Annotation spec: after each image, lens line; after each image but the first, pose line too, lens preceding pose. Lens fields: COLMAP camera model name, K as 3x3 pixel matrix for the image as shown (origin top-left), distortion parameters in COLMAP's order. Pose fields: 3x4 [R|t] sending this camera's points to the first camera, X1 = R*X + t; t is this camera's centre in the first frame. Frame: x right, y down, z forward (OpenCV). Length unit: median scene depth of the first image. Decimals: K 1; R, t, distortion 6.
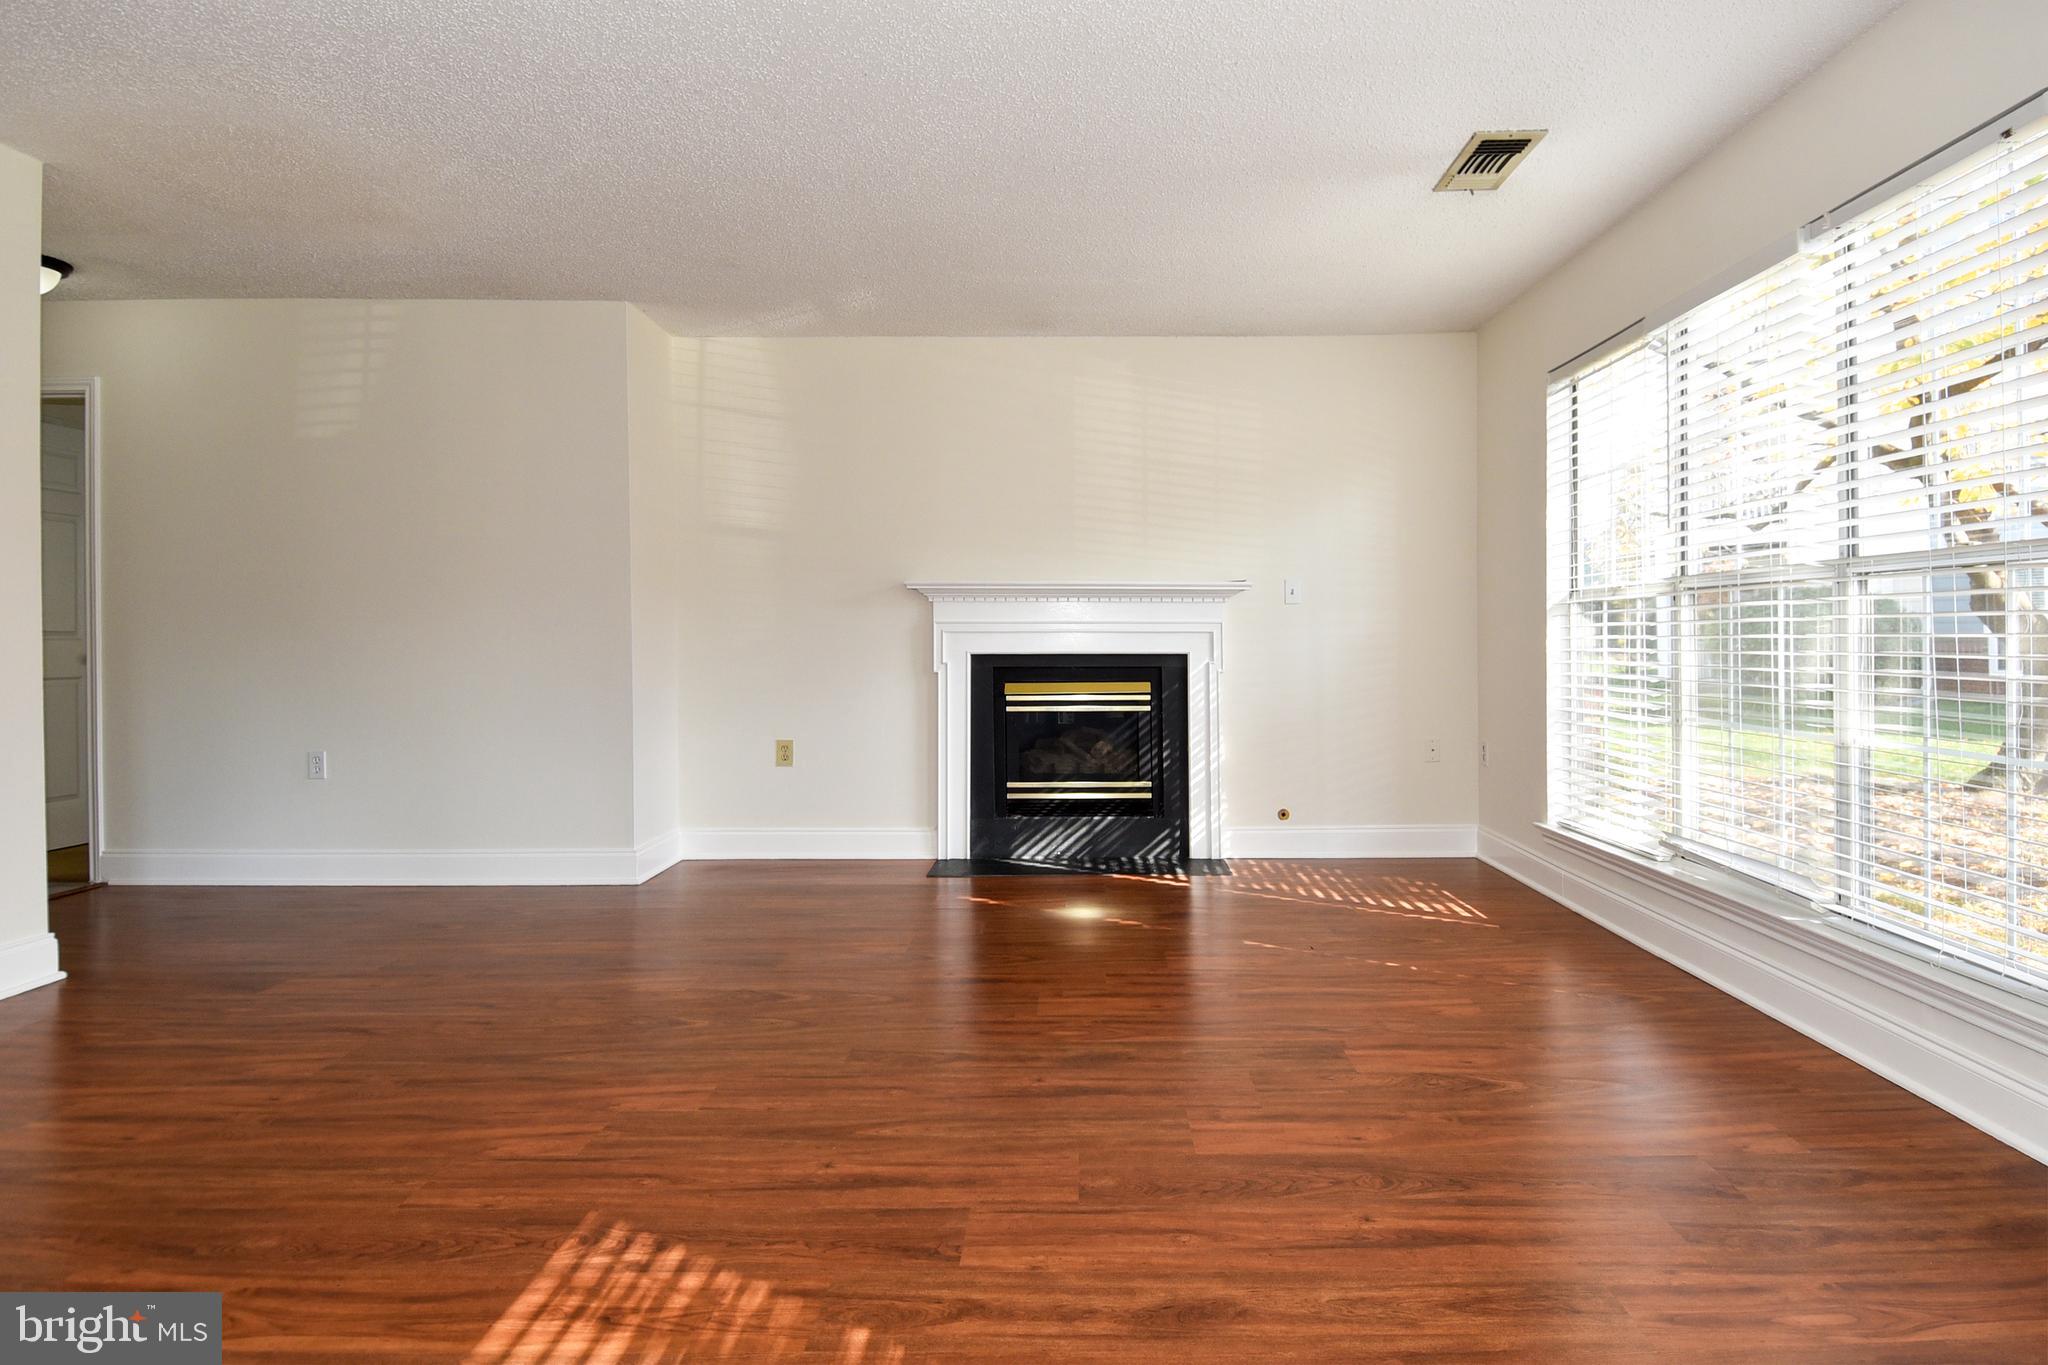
lens RADIAL K [[1091.9, 0, 1002.5], [0, 1091.9, 636.0], [0, 0, 1]] dist [0.055749, -0.055115]
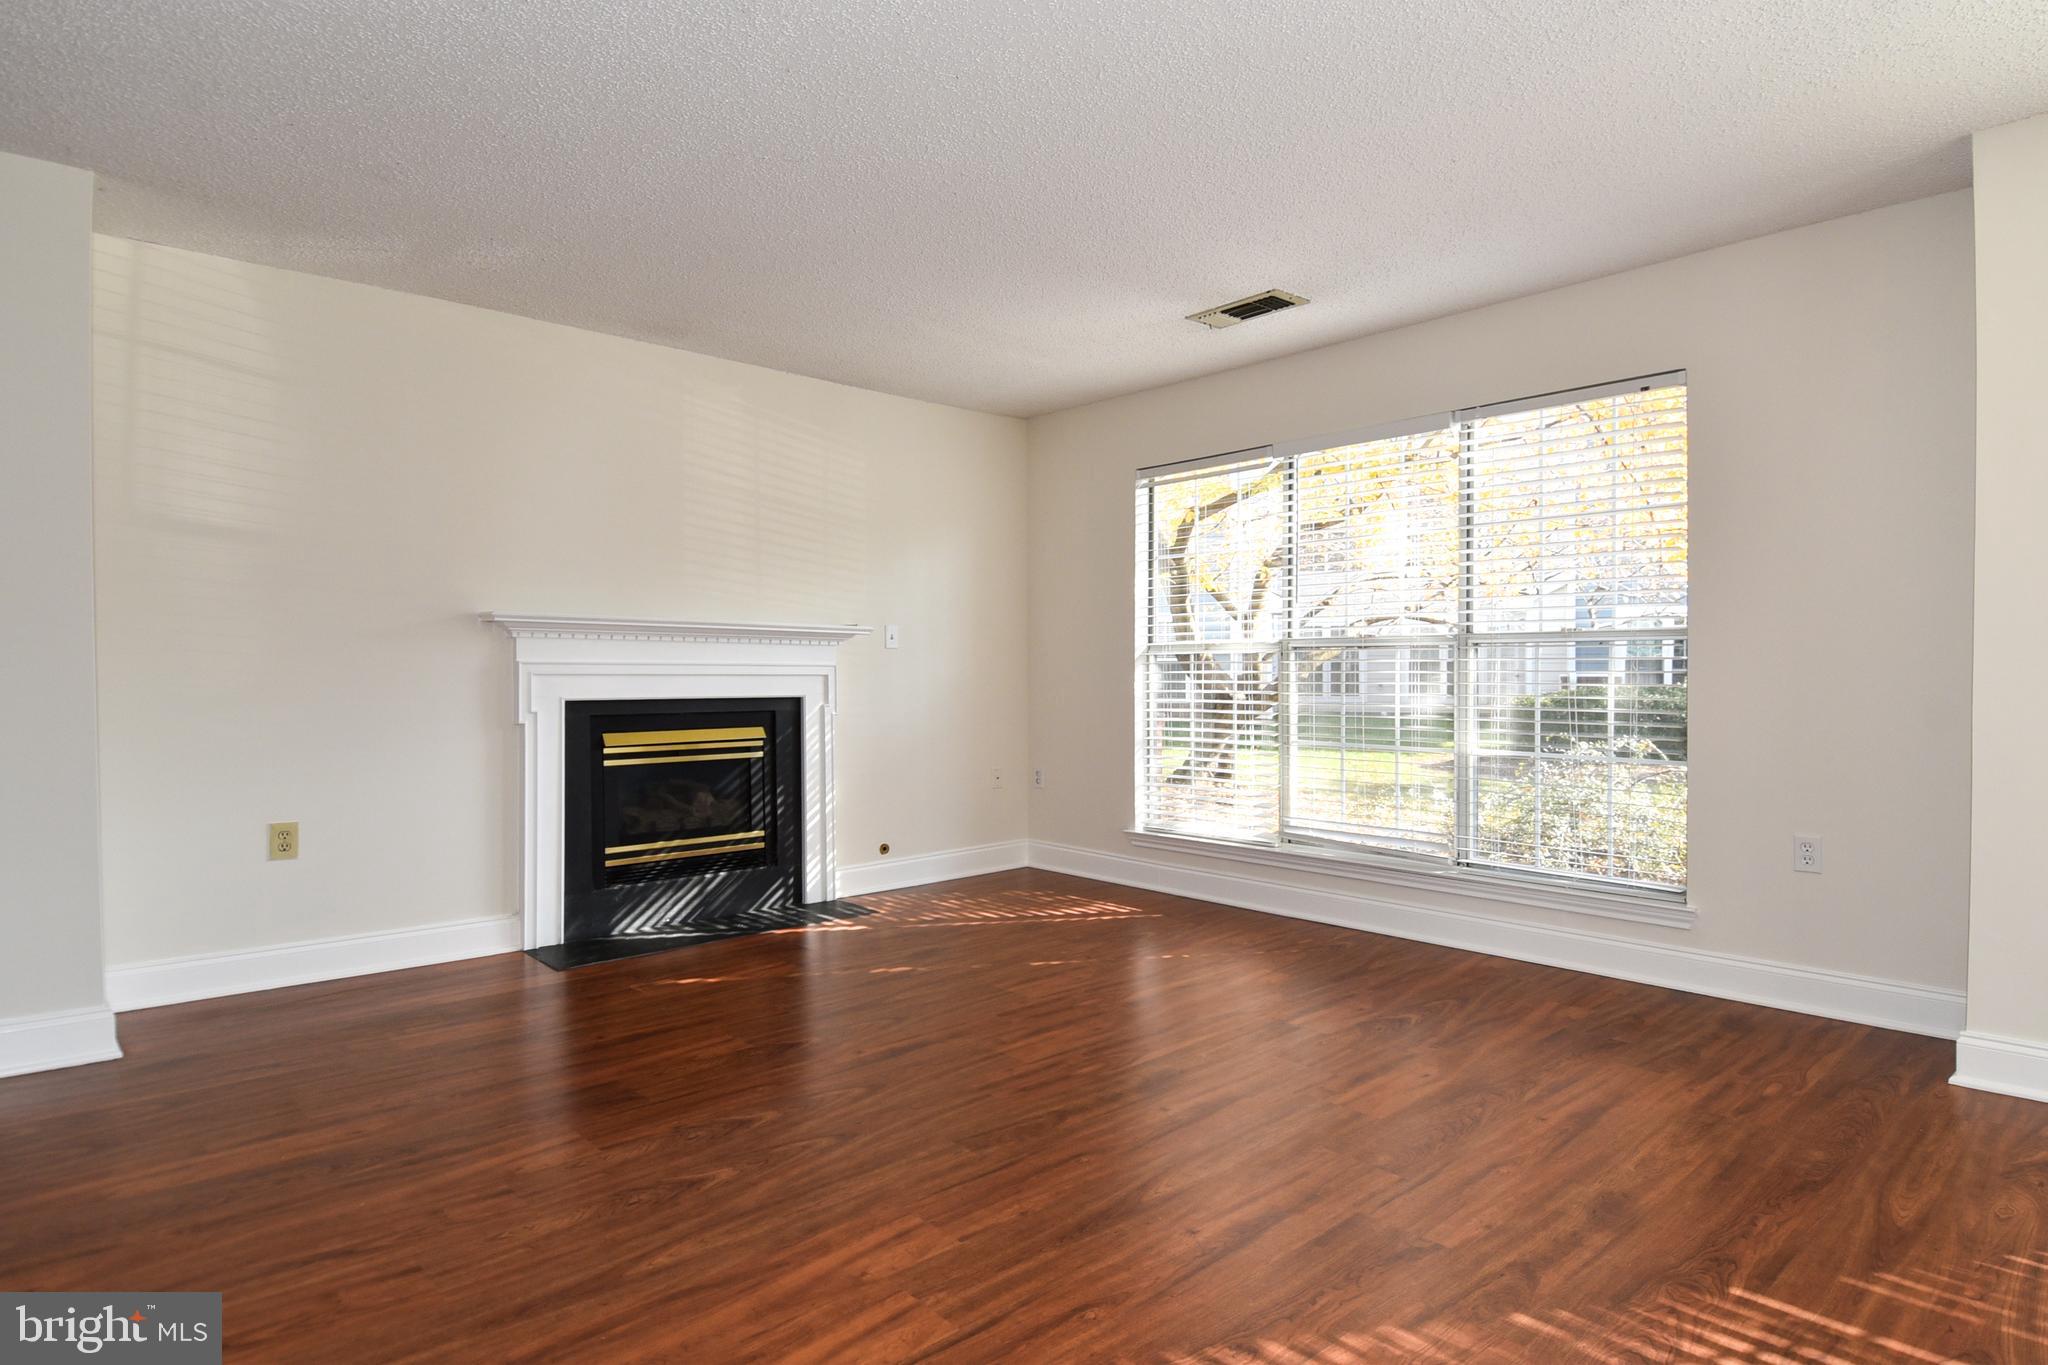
lens RADIAL K [[1091.9, 0, 1002.5], [0, 1091.9, 636.0], [0, 0, 1]] dist [0.055749, -0.055115]
pose [[0.736130, 0.028731, 0.676230, -0.385322], [-0.005096, 0.999306, -0.036911, -0.003074], [-0.676821, 0.023725, 0.735765, 0.155490]]
